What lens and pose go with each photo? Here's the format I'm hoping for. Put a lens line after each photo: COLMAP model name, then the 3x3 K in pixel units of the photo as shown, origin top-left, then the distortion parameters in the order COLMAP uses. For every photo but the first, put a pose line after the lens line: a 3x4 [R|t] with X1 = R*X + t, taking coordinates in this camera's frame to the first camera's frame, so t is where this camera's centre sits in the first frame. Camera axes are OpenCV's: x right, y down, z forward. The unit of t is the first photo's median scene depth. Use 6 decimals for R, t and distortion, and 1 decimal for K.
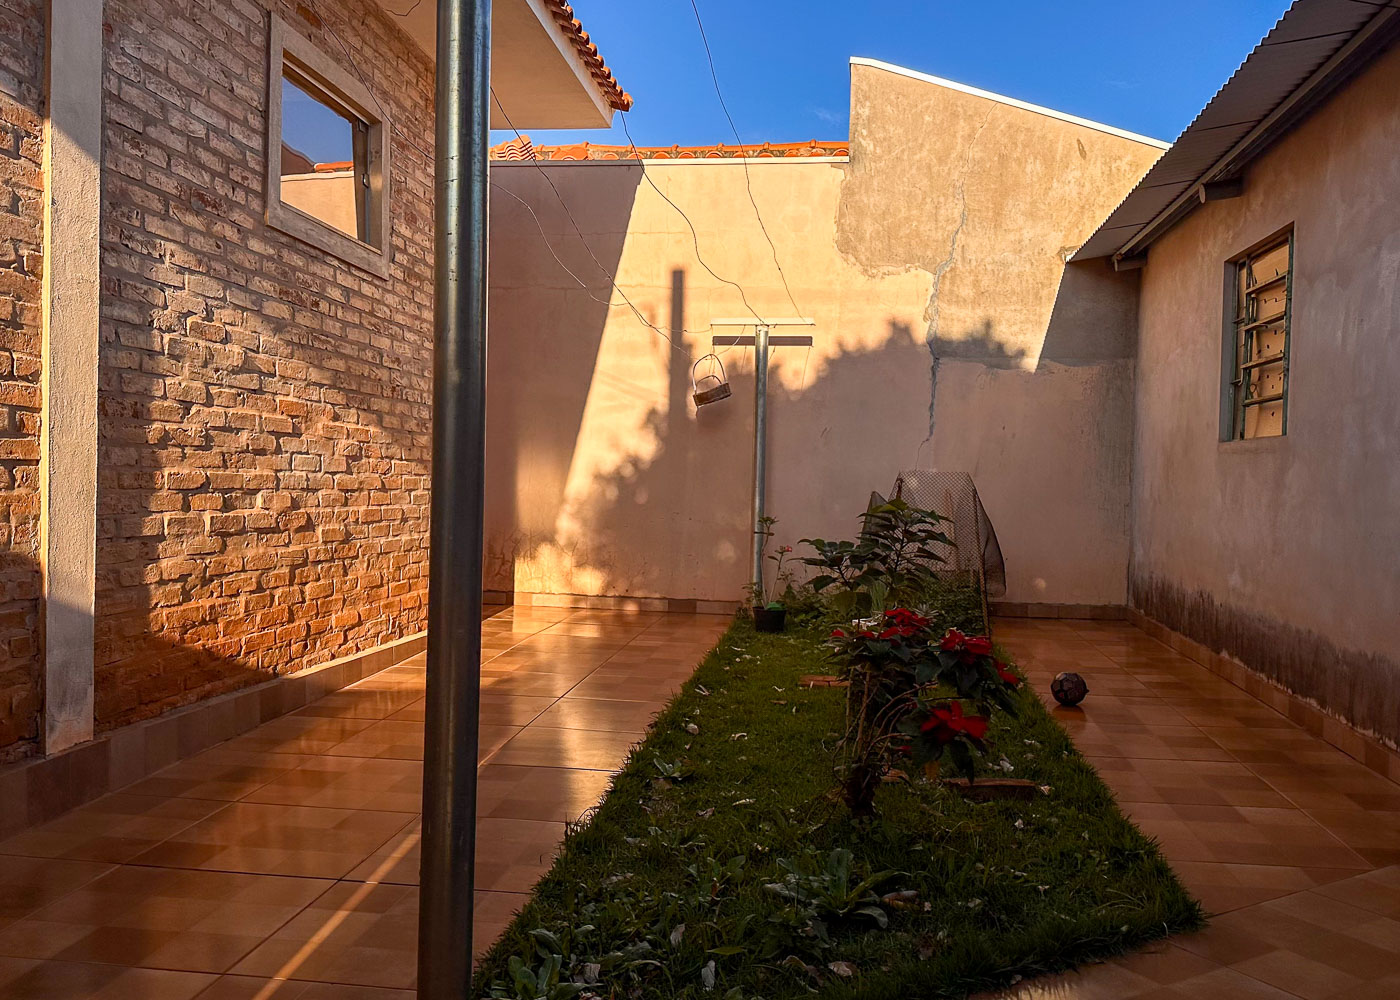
lens RADIAL K [[1224.2, 0, 700.0], [0, 1224.2, 500.0], [0, 0, 1]] dist [0.128816, -0.234718]
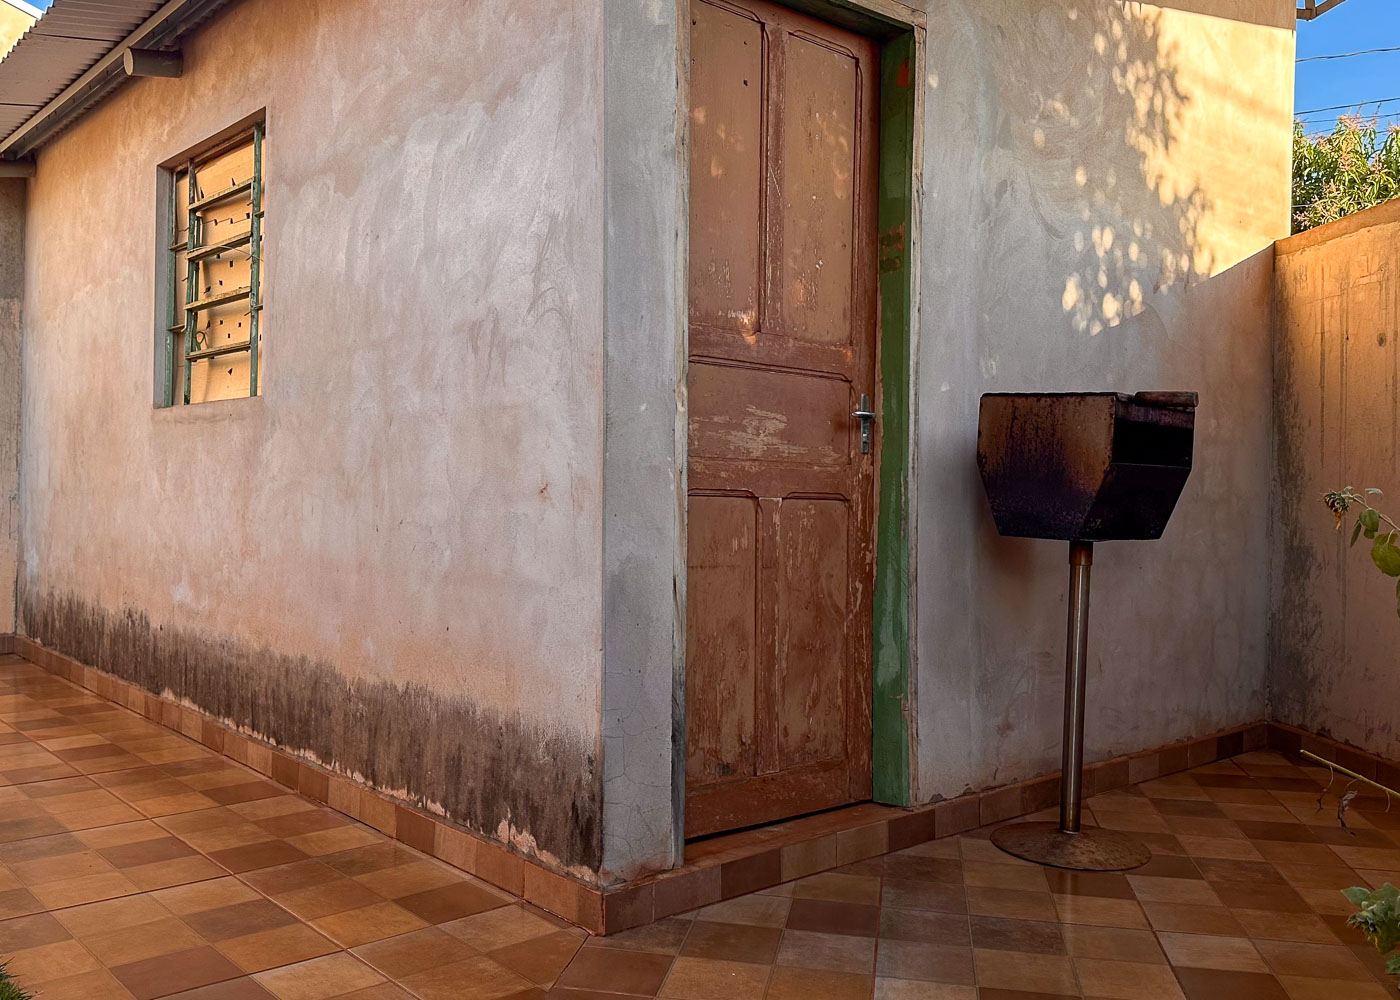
lens RADIAL K [[1224.2, 0, 700.0], [0, 1224.2, 500.0], [0, 0, 1]] dist [0.128816, -0.234718]
pose [[0.658059, -0.010662, 0.752891, 0.096168], [0.010369, 0.999933, 0.005098, 0.010454], [-0.752895, 0.004452, 0.658126, 0.354535]]
